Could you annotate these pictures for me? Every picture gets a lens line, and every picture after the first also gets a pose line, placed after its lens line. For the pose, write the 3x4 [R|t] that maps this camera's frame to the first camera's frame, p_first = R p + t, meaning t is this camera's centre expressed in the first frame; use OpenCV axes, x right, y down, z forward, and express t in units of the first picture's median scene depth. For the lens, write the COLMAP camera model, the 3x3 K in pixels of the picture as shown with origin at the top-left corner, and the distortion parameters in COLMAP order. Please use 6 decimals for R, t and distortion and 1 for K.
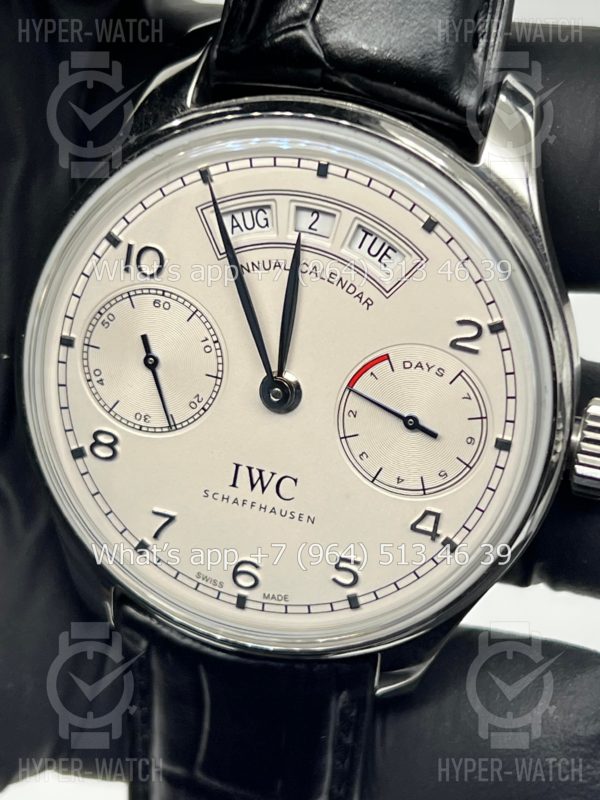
lens RADIAL K [[1772.9, 0, 303.2], [0, 1772.9, 397.3], [0, 0, 1]] dist [0.166234, 0.000000]
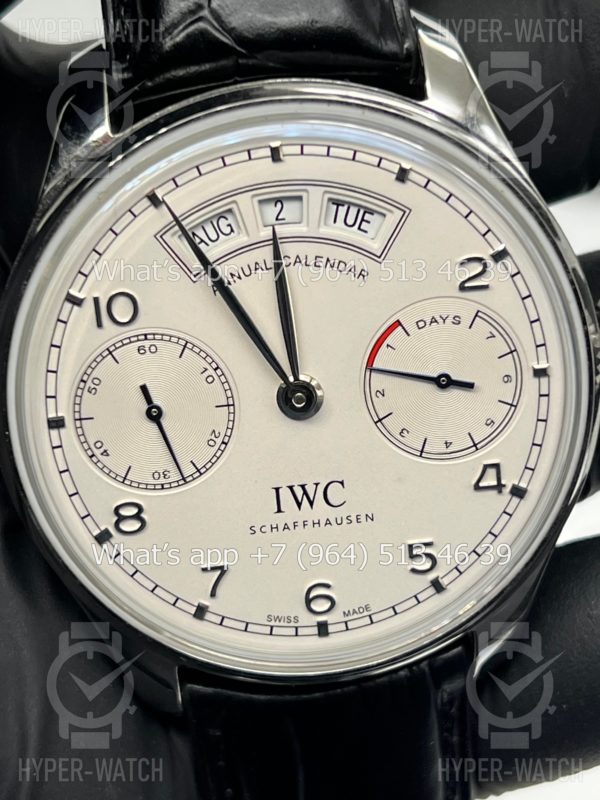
lens RADIAL K [[1772.9, 0, 295.2], [0, 1772.9, 398.9], [0, 0, 1]] dist [0.166234, 0.000000]
pose [[0.923348, -0.319737, 0.212595, -0.214076], [0.330371, 0.943723, -0.015543, 0.011673], [-0.195661, 0.084587, 0.977017, 0.088300]]
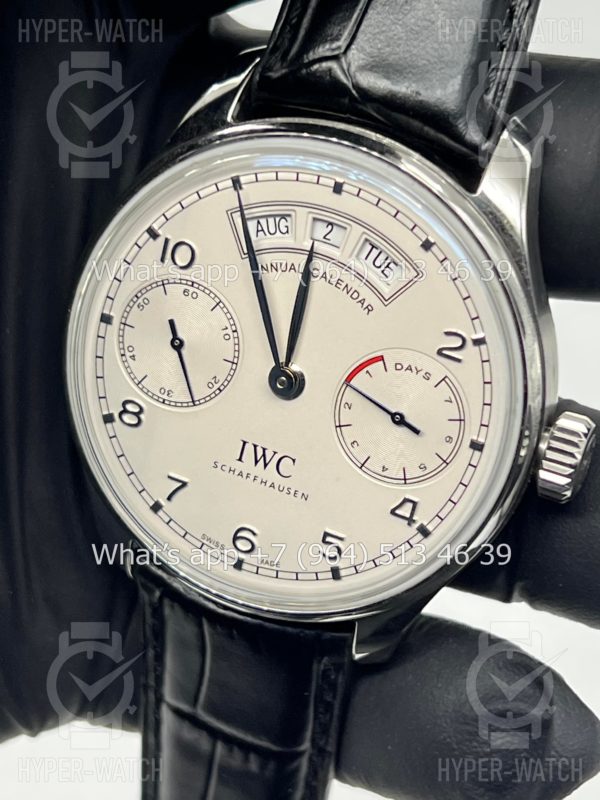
lens RADIAL K [[1772.9, 0, 302.6], [0, 1772.9, 403.7], [0, 0, 1]] dist [0.166234, 0.000000]
pose [[0.992210, 0.093799, -0.081982, 0.090933], [-0.093498, 0.995591, 0.007511, 0.002167], [0.082325, 0.000213, 0.996605, -0.120646]]
